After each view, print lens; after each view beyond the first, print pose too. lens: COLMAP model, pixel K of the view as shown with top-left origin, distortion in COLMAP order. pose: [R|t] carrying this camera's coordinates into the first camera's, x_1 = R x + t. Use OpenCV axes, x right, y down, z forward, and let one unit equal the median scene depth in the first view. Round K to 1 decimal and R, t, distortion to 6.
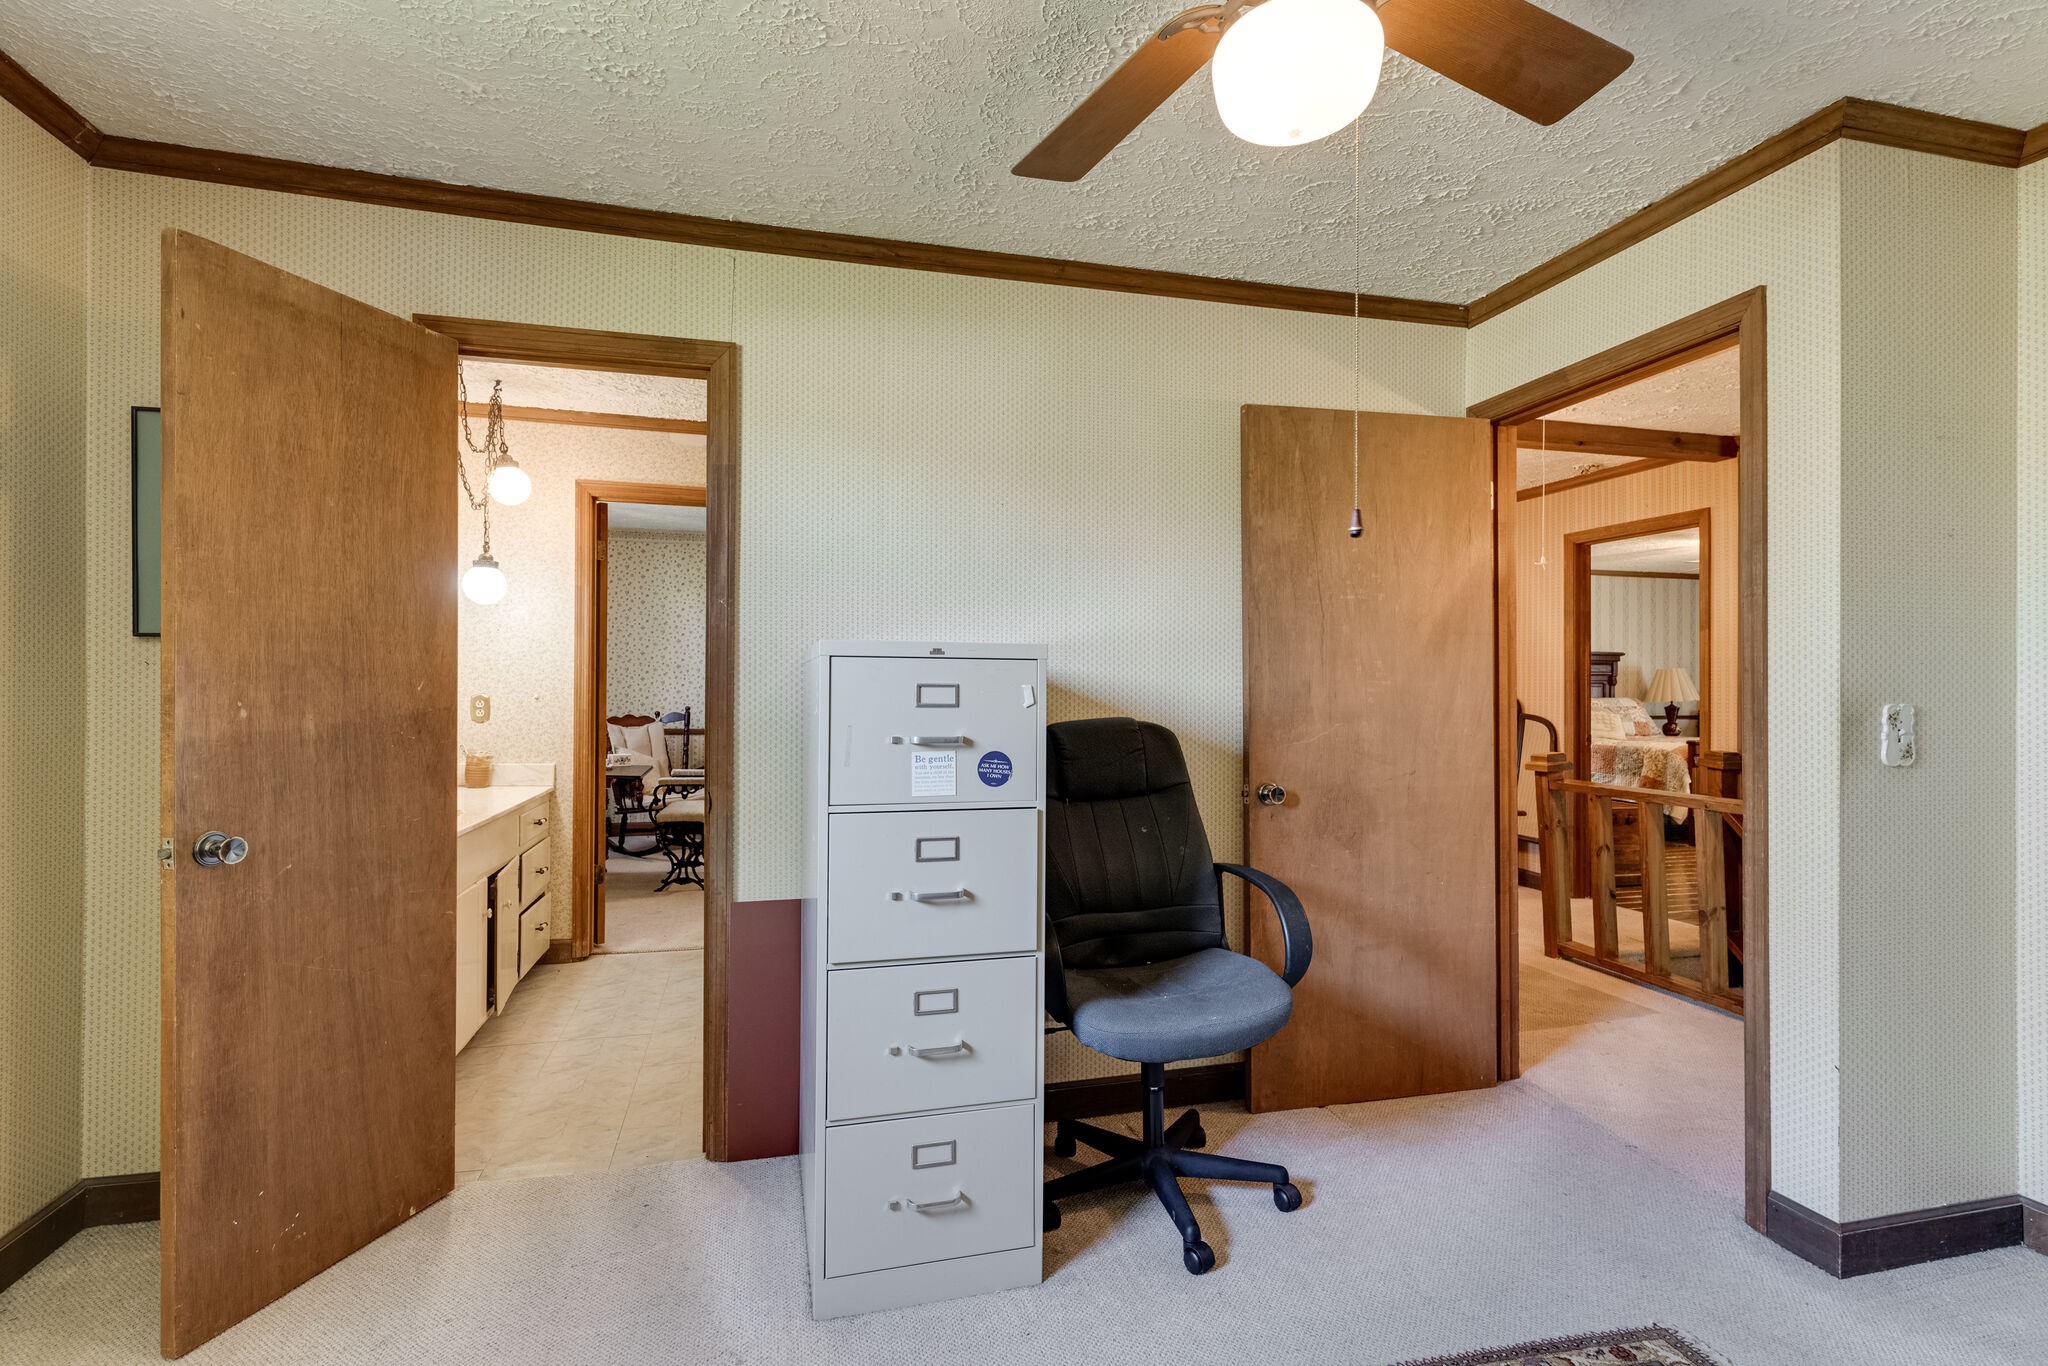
lens RADIAL K [[978.5, 0, 1022.4], [0, 978.5, 679.0], [0, 0, 1]] dist [0.000121, -0.000290]
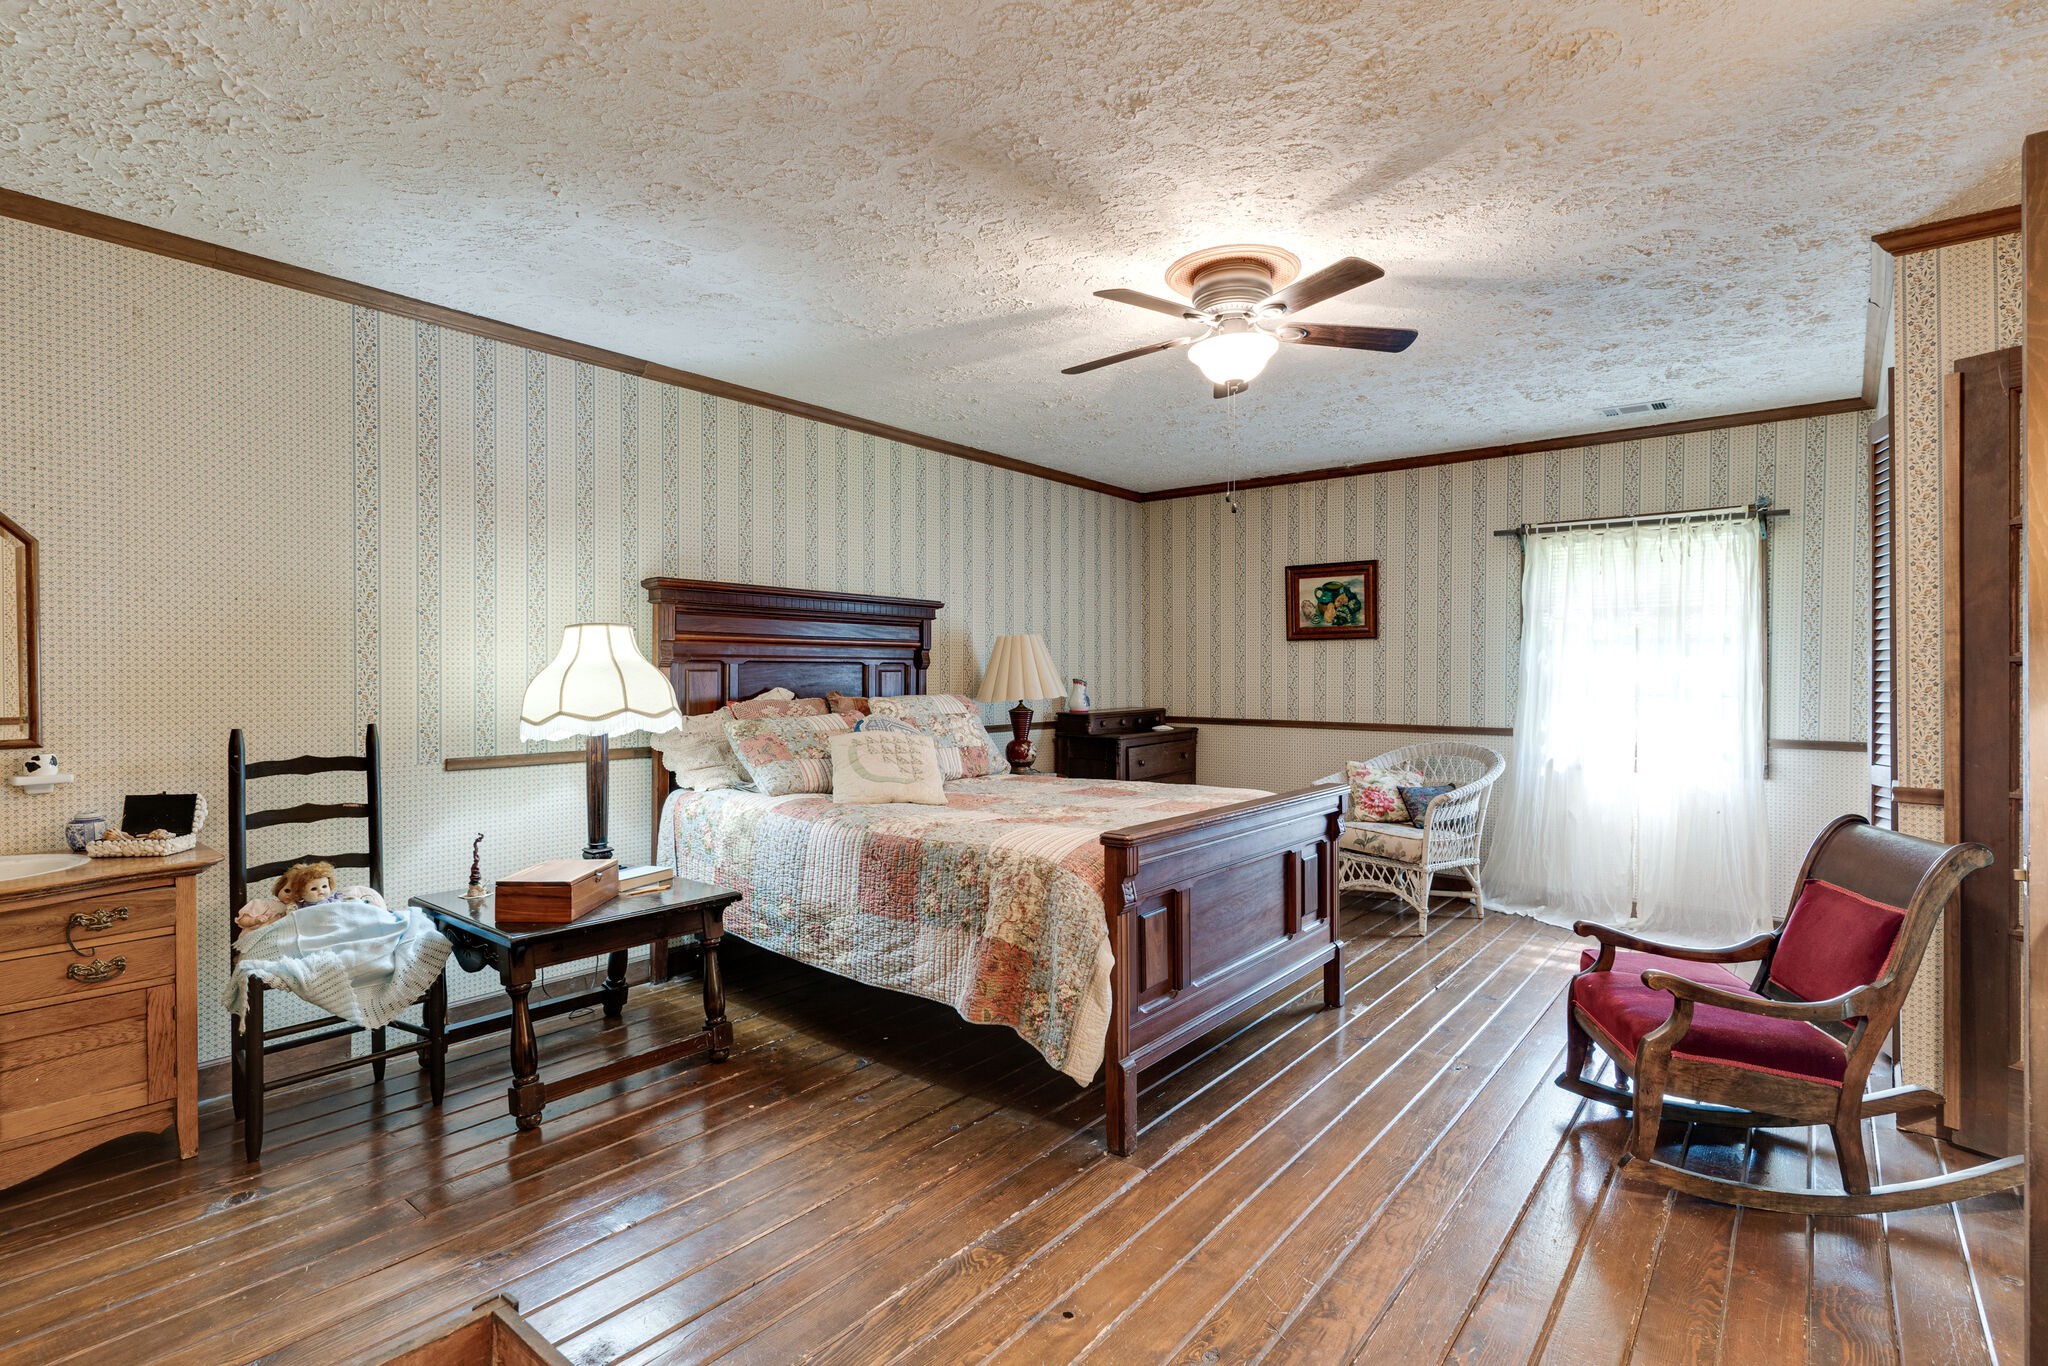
lens RADIAL K [[978.5, 0, 1025.3], [0, 978.5, 680.4], [0, 0, 1]] dist [0.000121, -0.000290]
pose [[0.806201, -0.010846, 0.591542, 0.359432], [0.001077, 0.999857, 0.016864, 0.004295], [-0.591641, -0.012959, 0.806098, 0.581814]]
